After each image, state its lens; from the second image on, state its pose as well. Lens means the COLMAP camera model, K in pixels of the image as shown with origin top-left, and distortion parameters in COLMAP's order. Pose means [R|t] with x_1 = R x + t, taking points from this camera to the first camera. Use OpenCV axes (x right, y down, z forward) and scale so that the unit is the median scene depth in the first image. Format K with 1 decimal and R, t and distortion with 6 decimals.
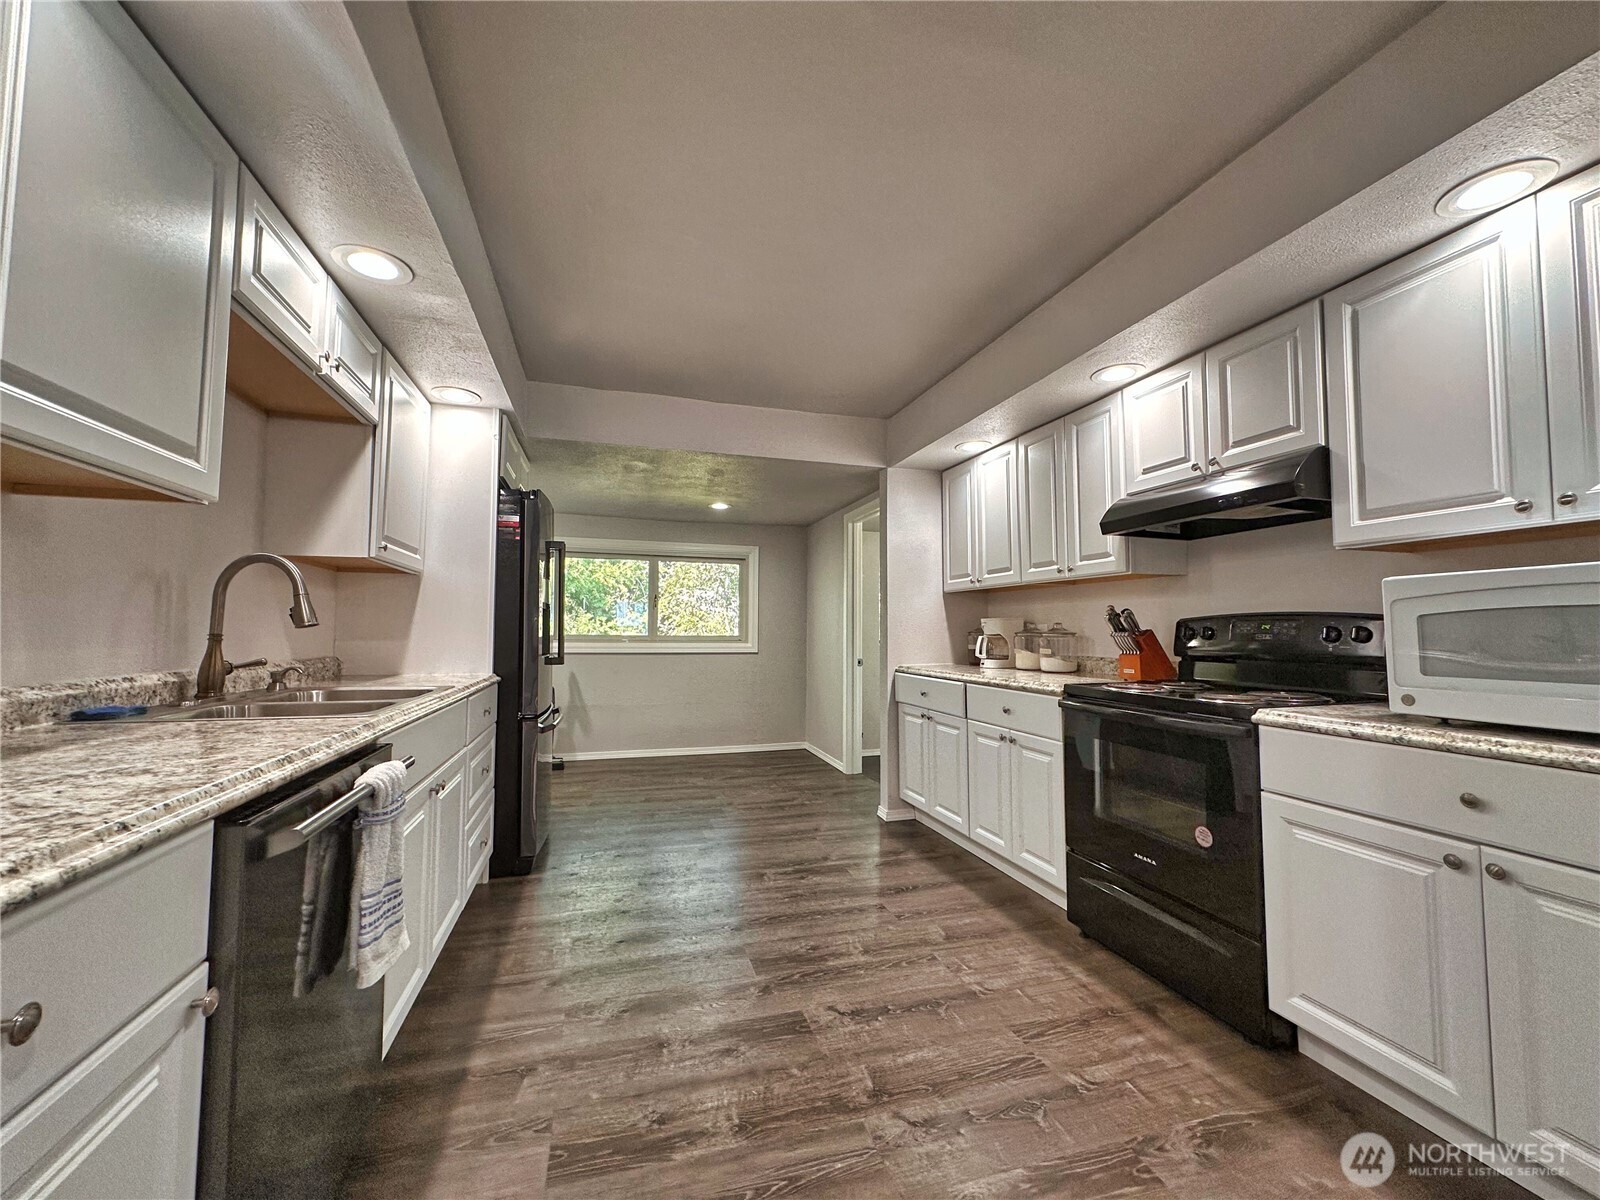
lens RADIAL K [[634.4, 0, 796.3], [0, 634.4, 599.1], [0, 0, 1]] dist [-0.000016, 0.000092]
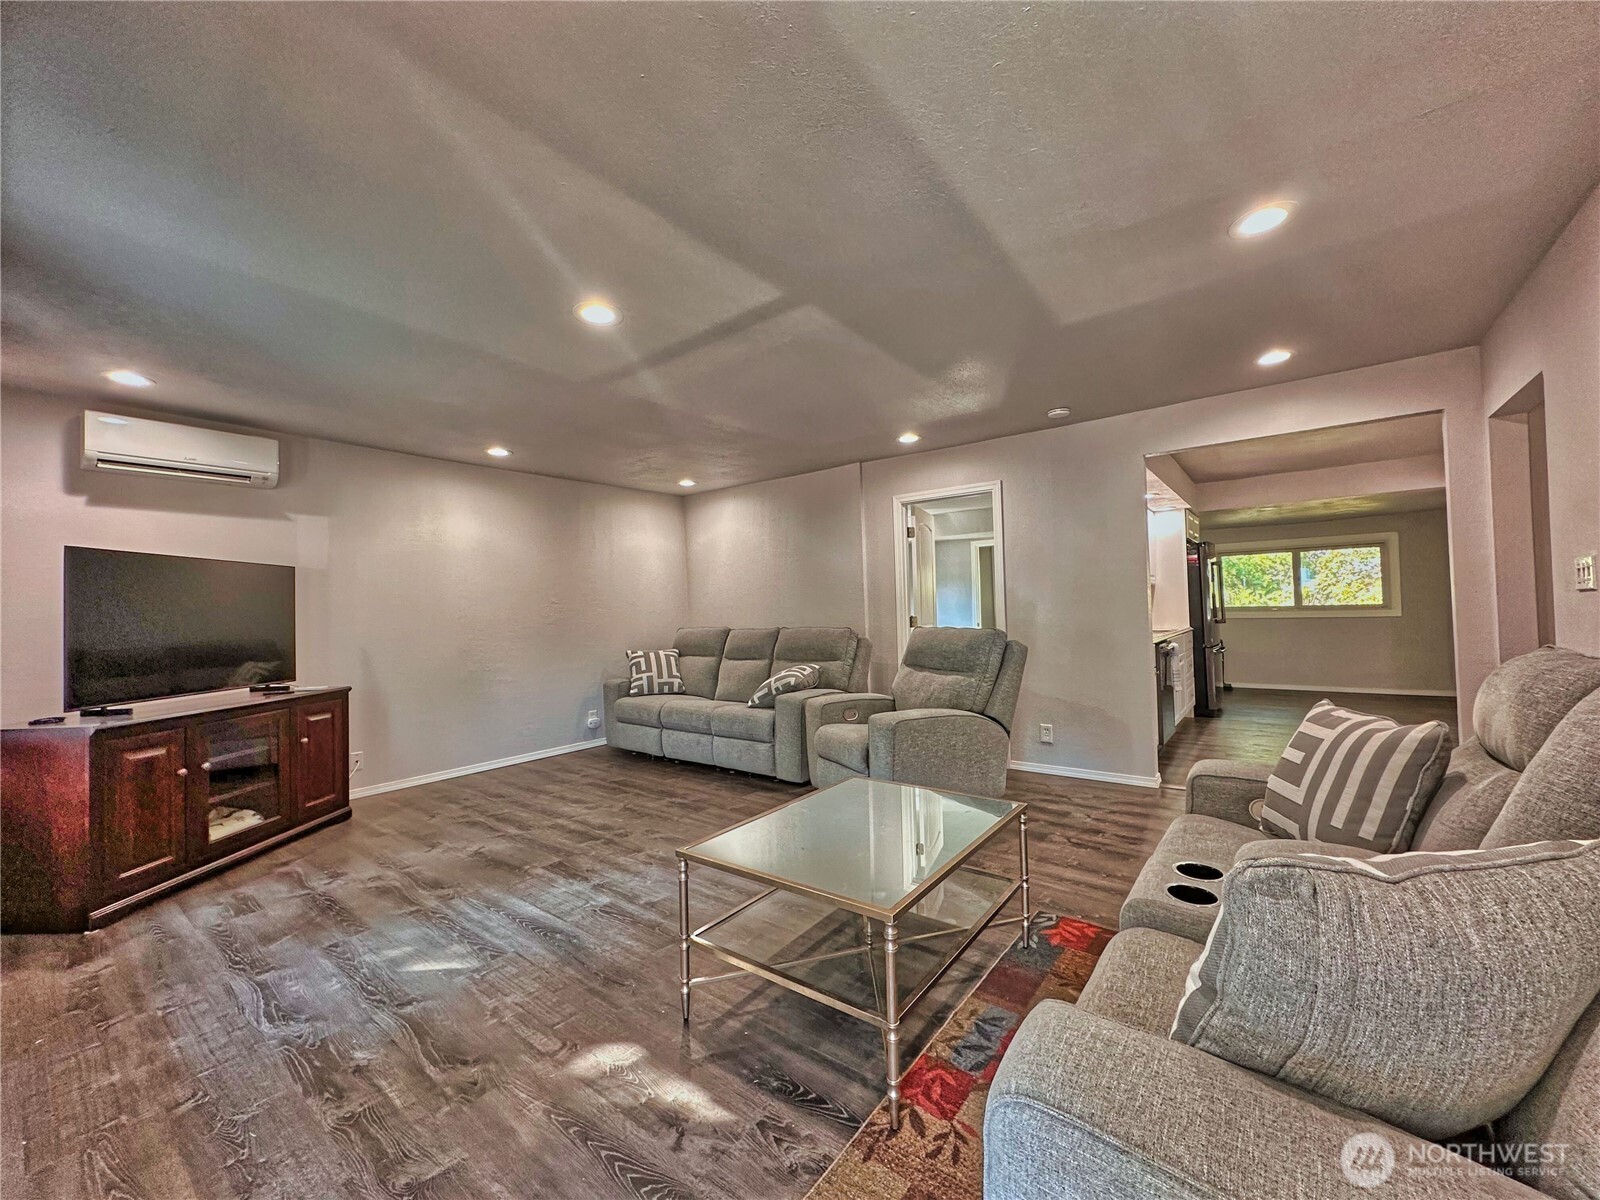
lens RADIAL K [[634.4, 0, 807.4], [0, 634.4, 598.8], [0, 0, 1]] dist [-0.000016, 0.000092]
pose [[0.586955, -0.035094, -0.808858, 0.479377], [0.073142, 0.997273, 0.009808, -0.091003], [0.806309, -0.064919, 0.587922, -1.229974]]
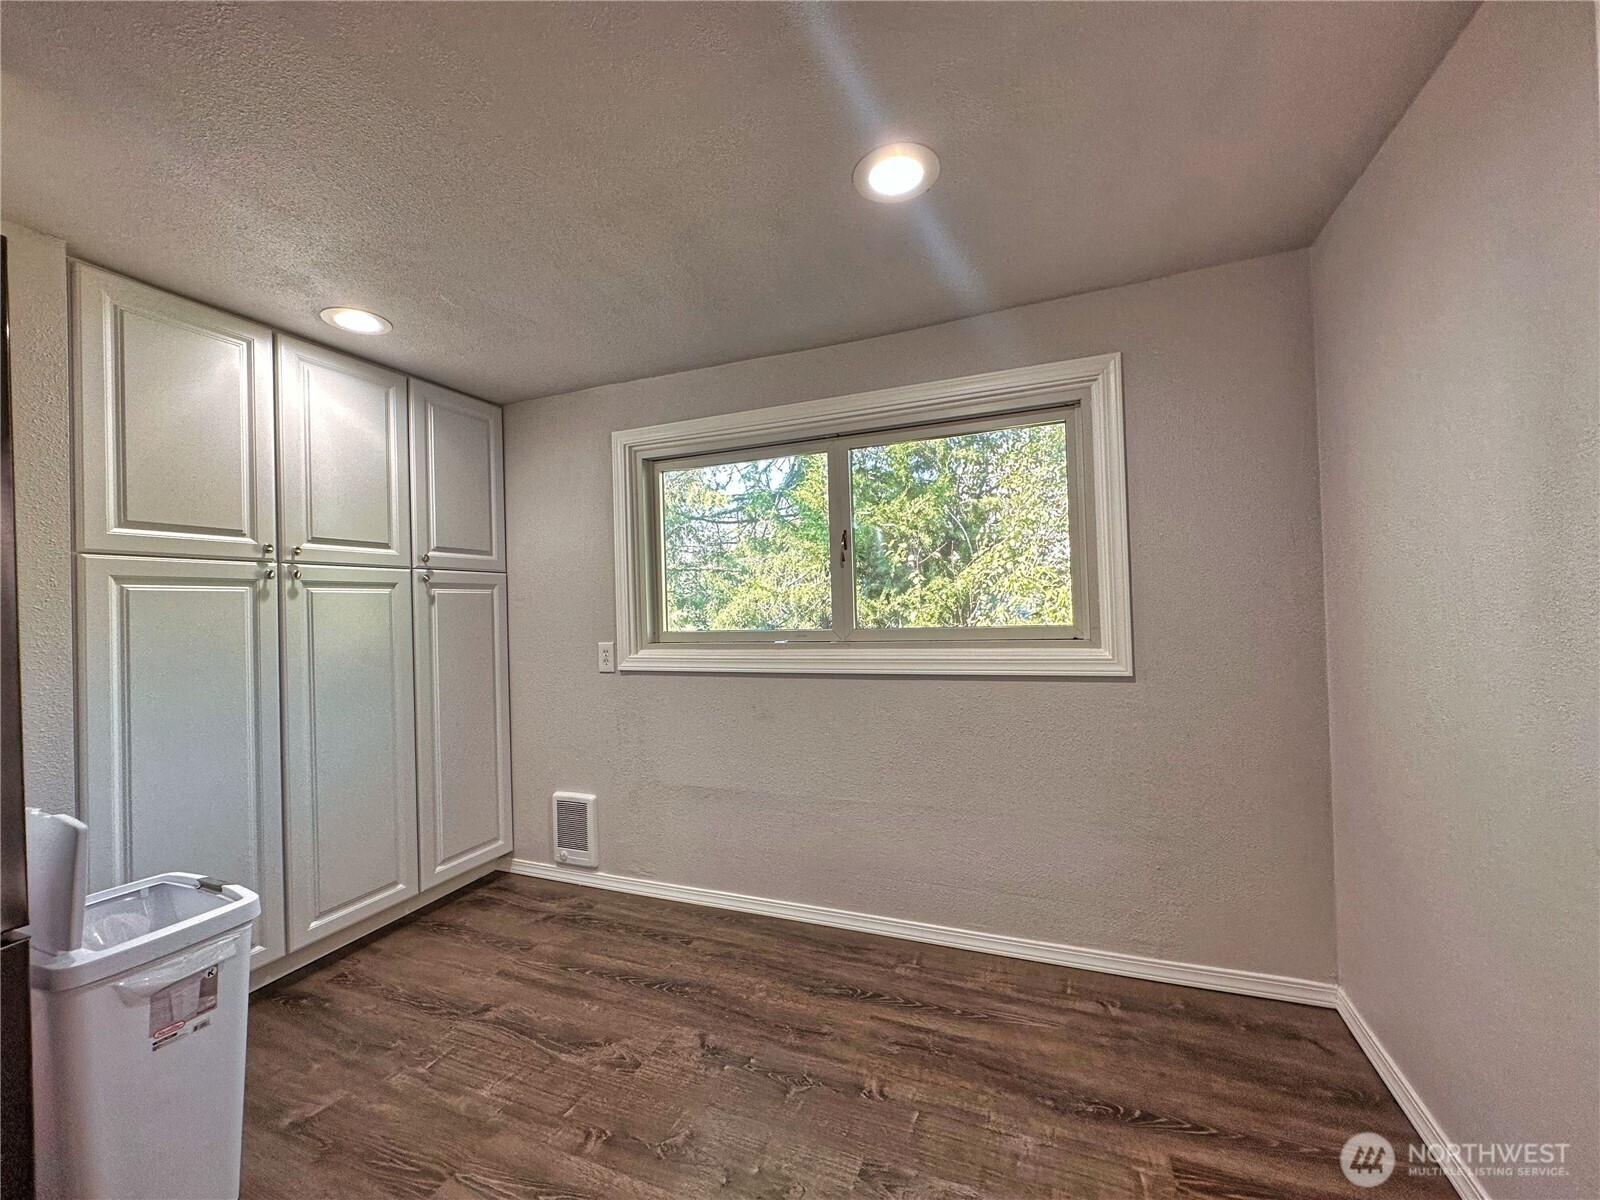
lens RADIAL K [[634.4, 0, 803.3], [0, 634.4, 595.7], [0, 0, 1]] dist [-0.000016, 0.000092]
pose [[0.784996, -0.038850, -0.618281, 0.017852], [0.066226, 0.997575, 0.021399, 0.044691], [0.615950, -0.057745, 0.785666, 1.181837]]
